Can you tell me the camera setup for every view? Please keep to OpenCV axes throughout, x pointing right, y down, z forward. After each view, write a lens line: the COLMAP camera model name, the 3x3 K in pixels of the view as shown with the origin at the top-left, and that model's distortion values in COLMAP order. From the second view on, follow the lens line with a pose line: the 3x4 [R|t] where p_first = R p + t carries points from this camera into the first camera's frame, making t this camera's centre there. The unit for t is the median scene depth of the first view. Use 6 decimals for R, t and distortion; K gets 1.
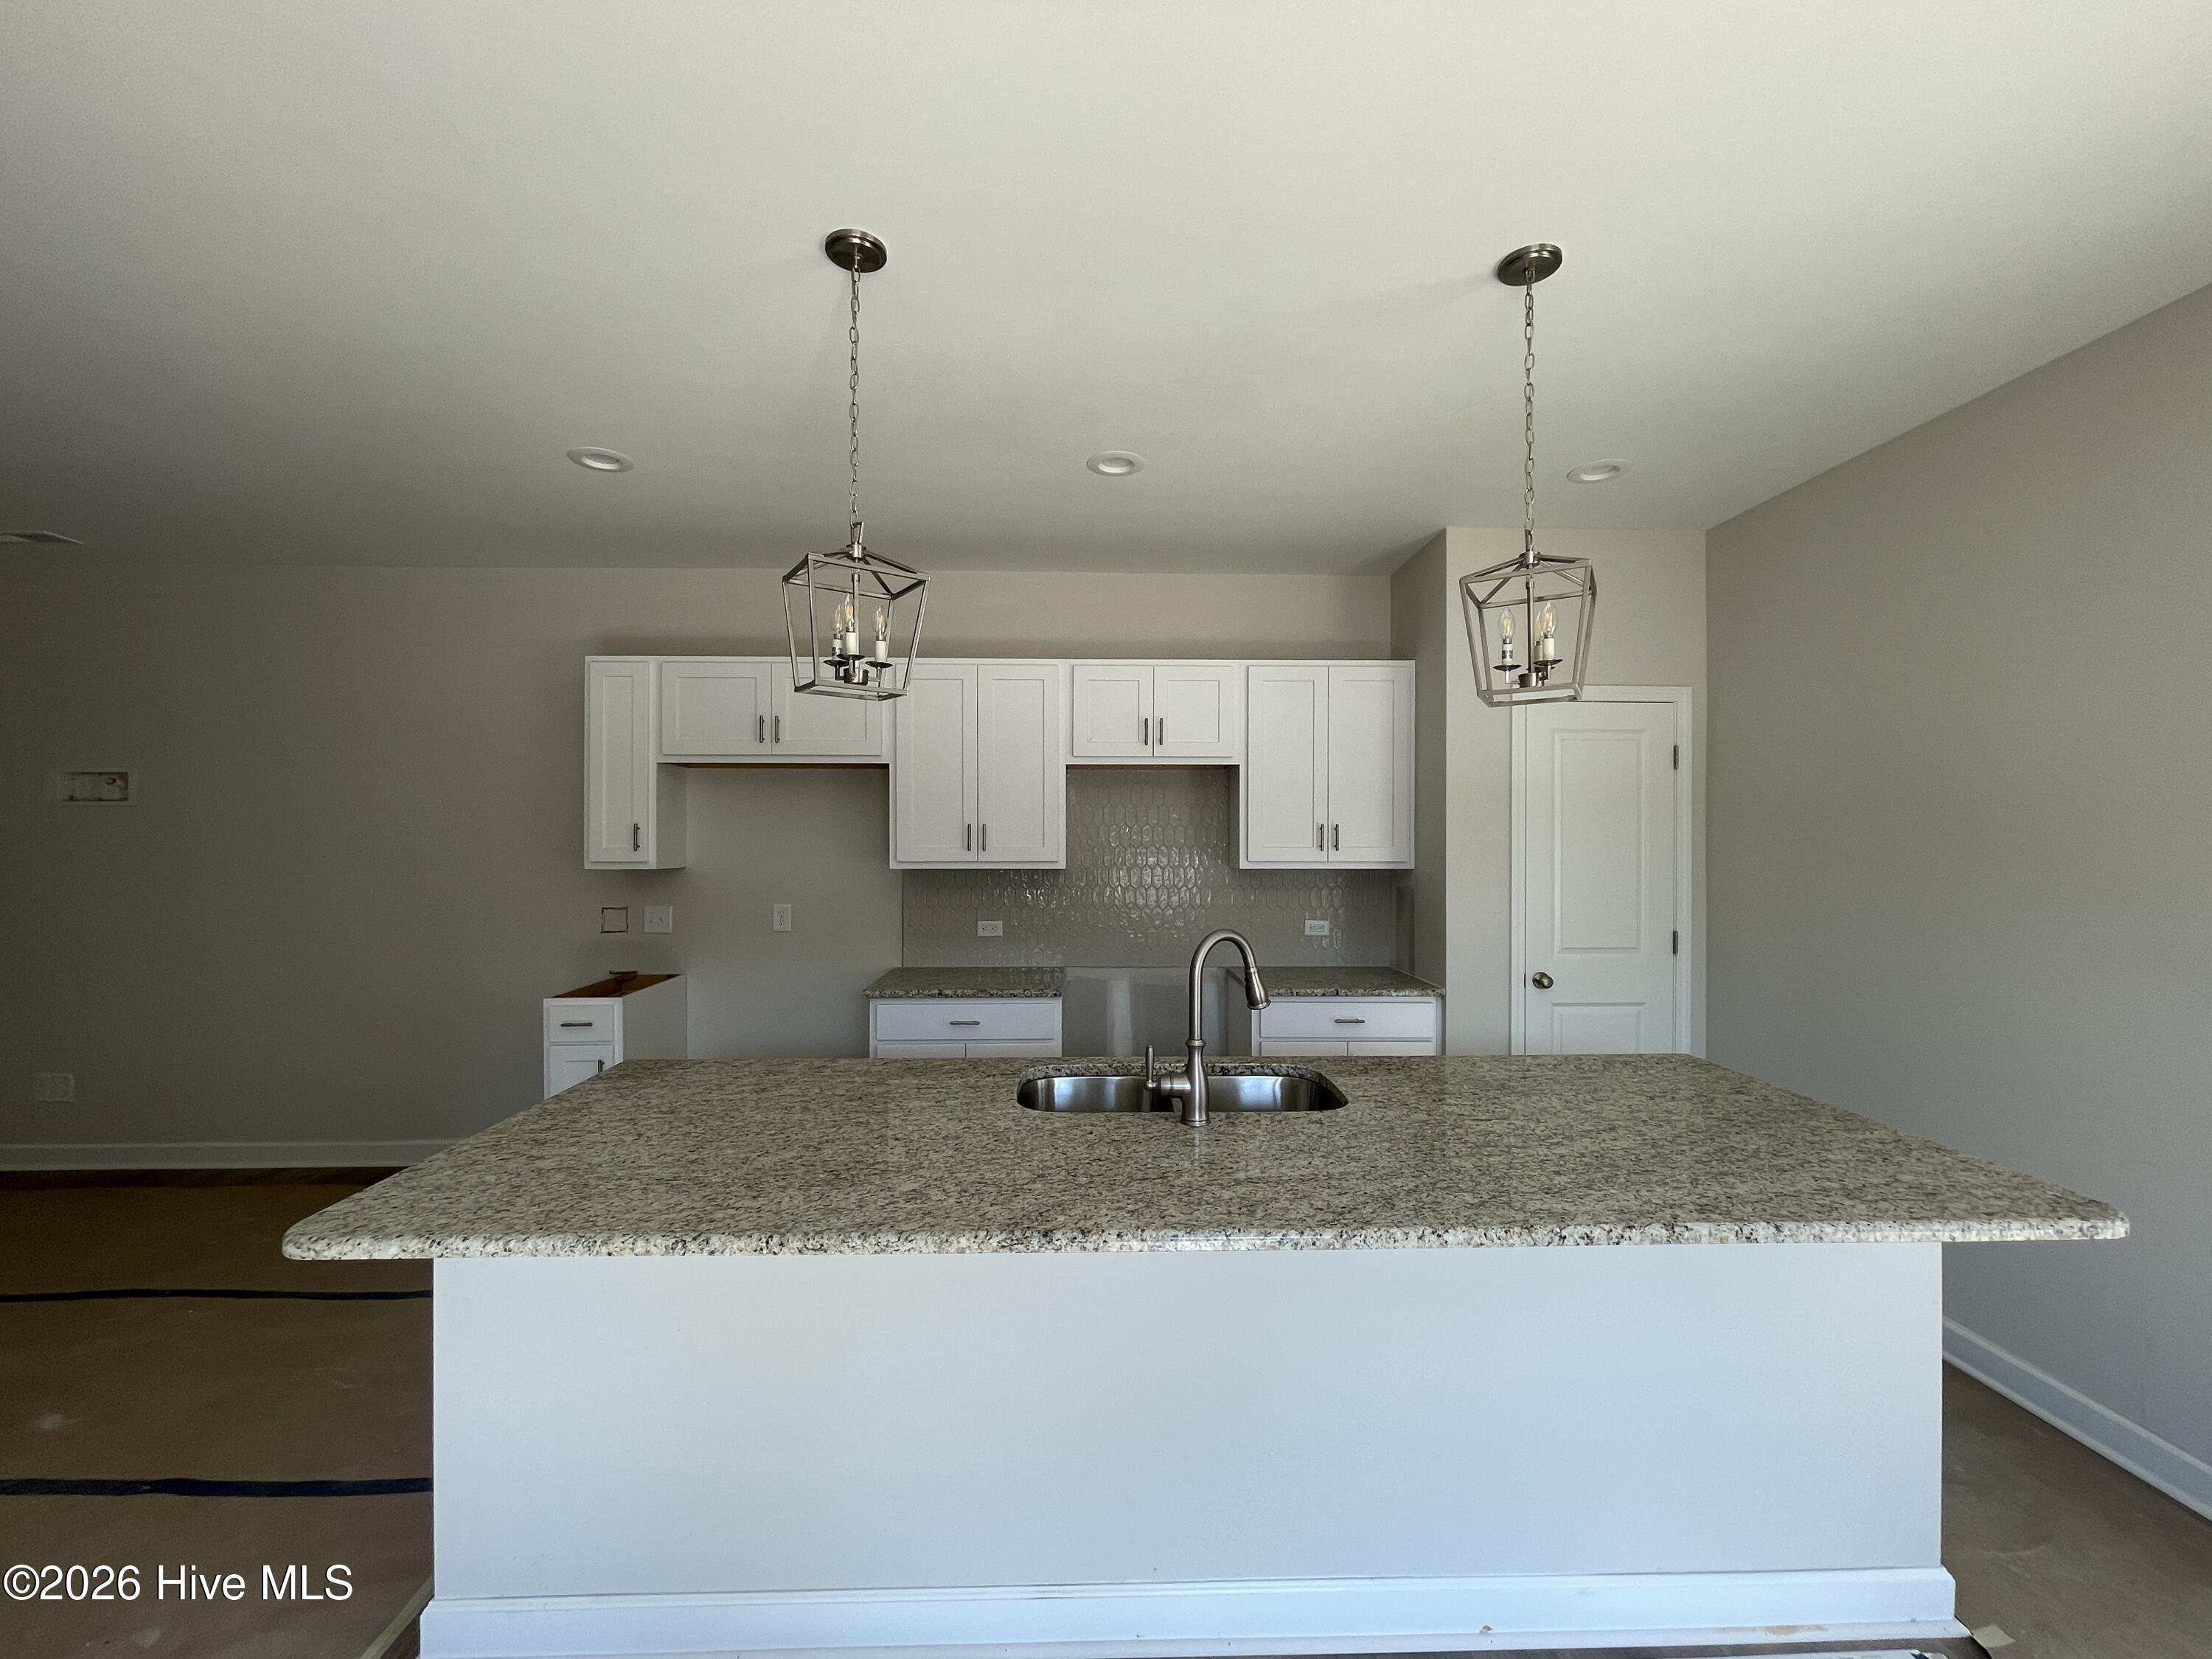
lens RADIAL K [[895.6, 0, 1106.9], [0, 895.6, 832.6], [0, 0, 1]] dist [-0.000676, 0.000049]
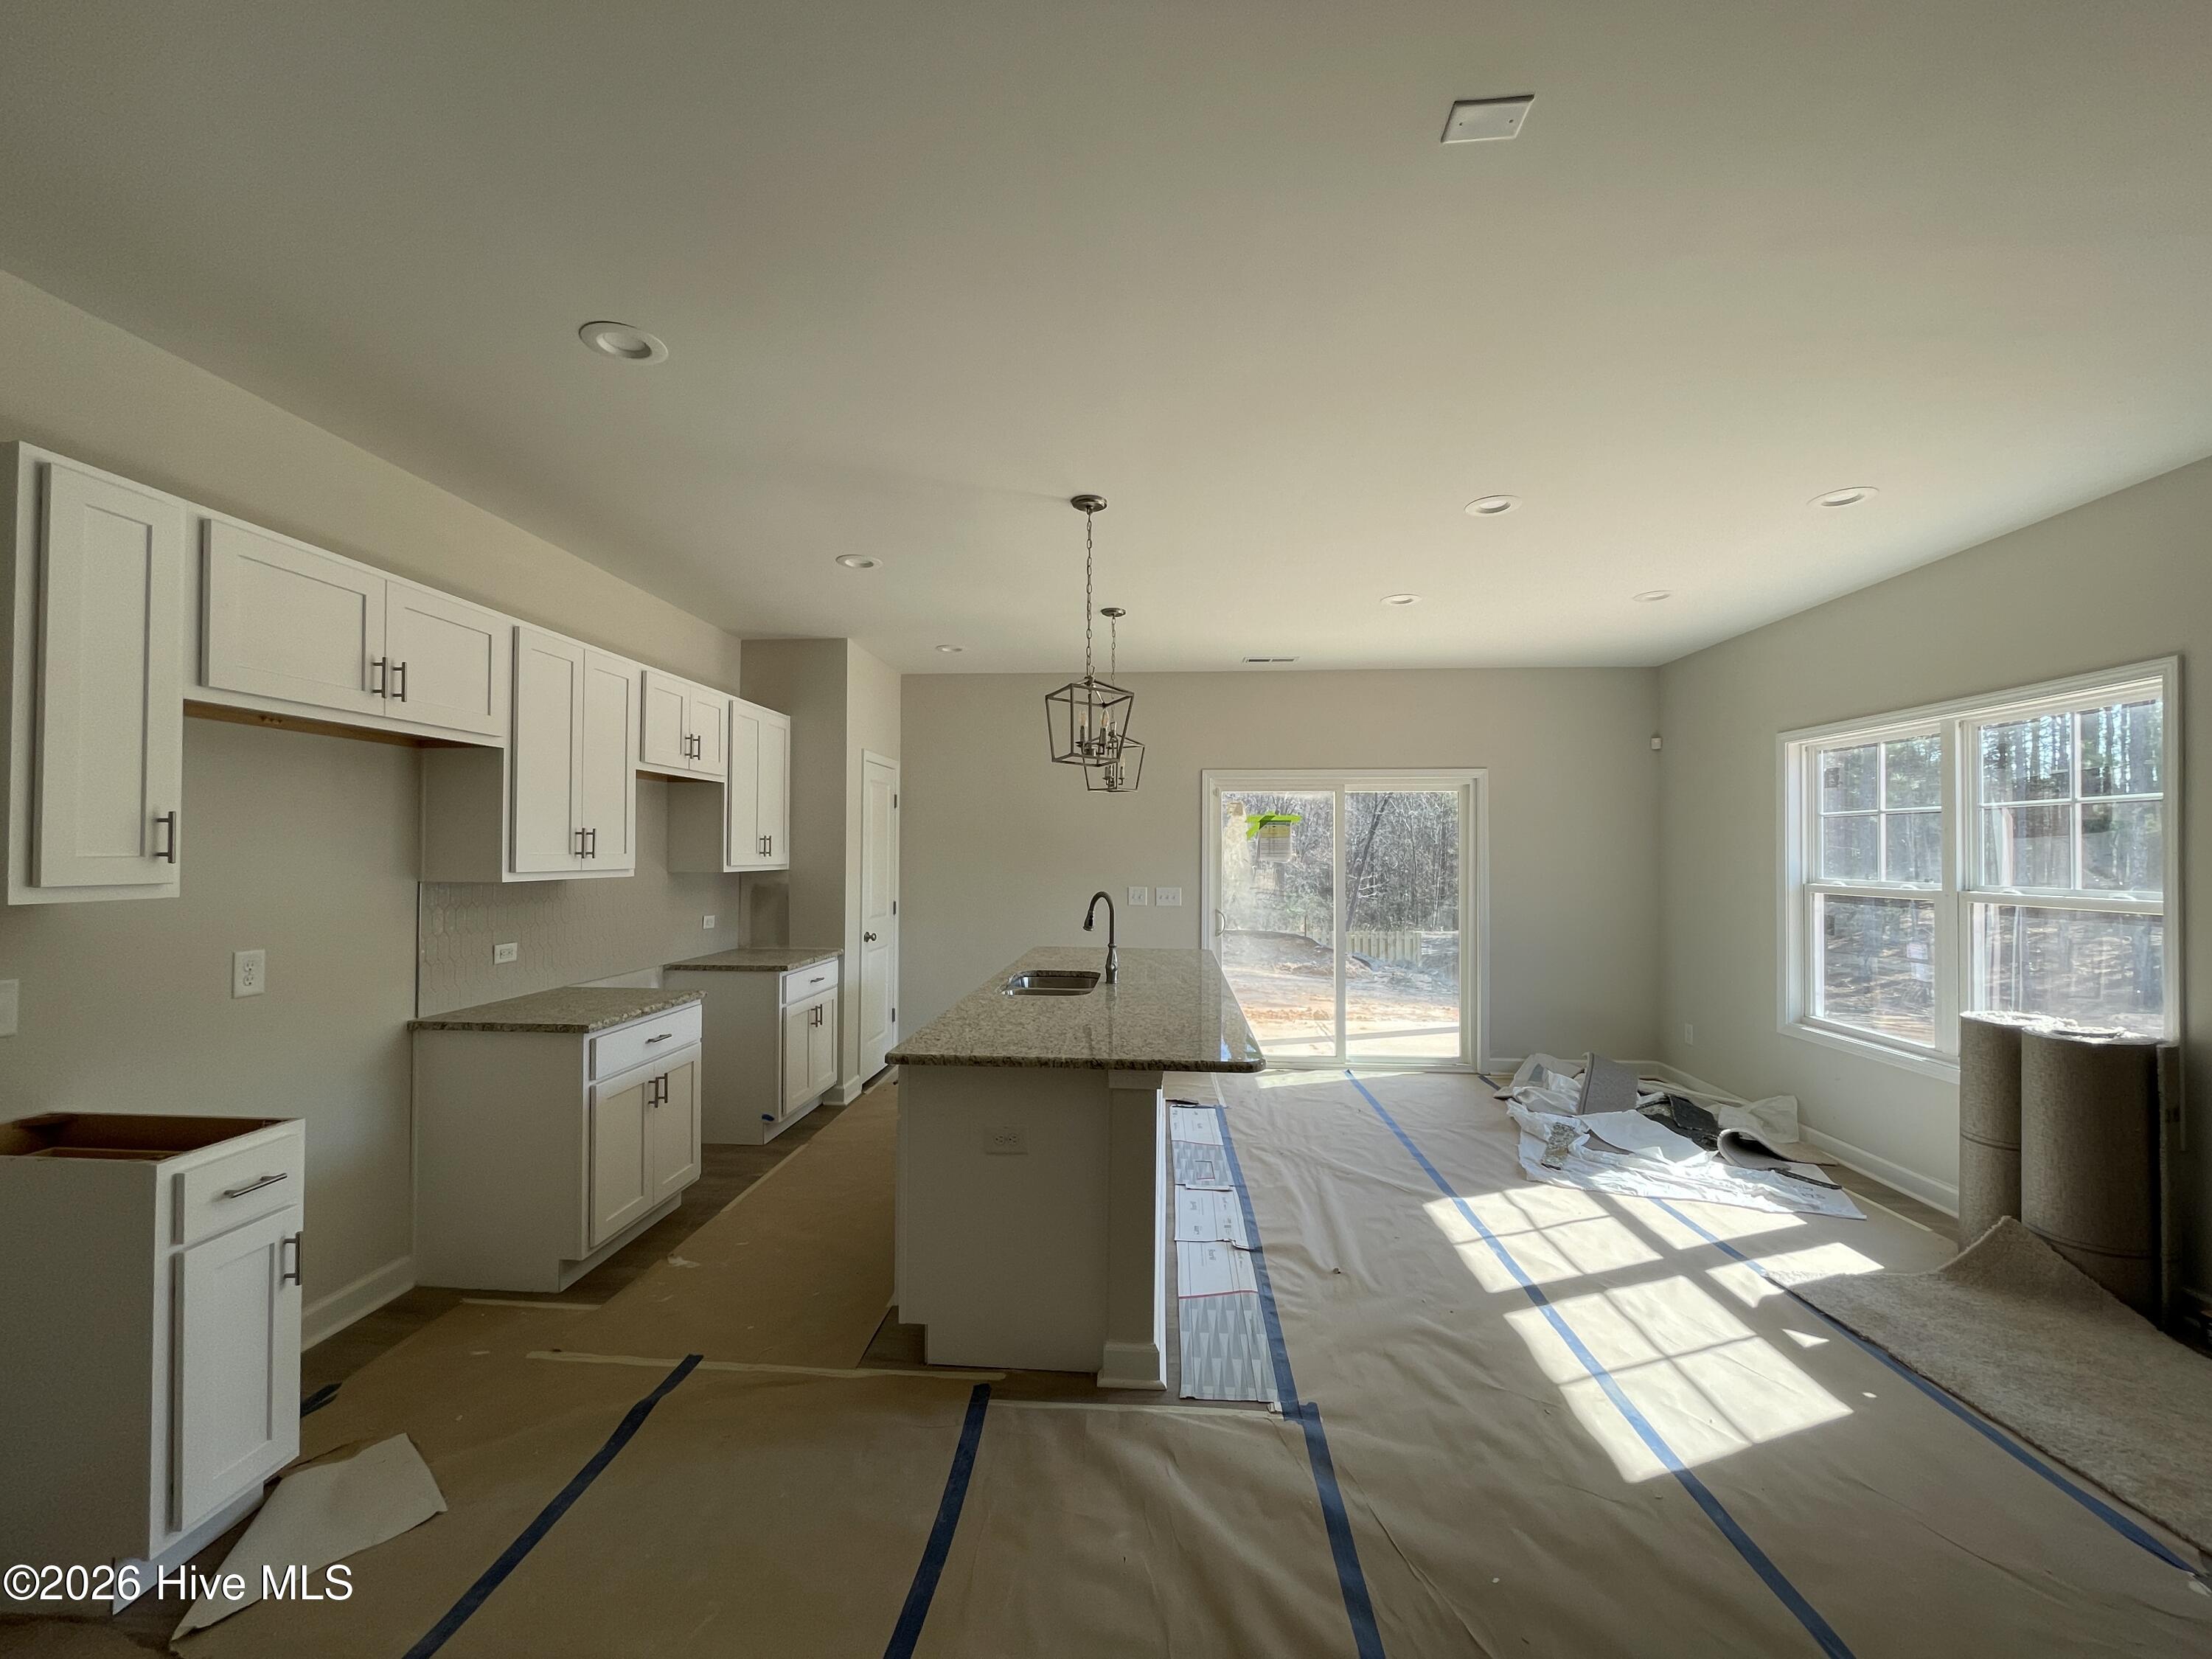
lens RADIAL K [[895.6, 0, 1105.6], [0, 895.6, 840.9], [0, 0, 1]] dist [-0.000676, 0.000049]
pose [[0.092552, 0.011479, 0.995642, -0.974780], [-0.010880, 0.999886, -0.010517, 0.005976], [-0.995648, -0.009859, 0.092666, 0.398697]]
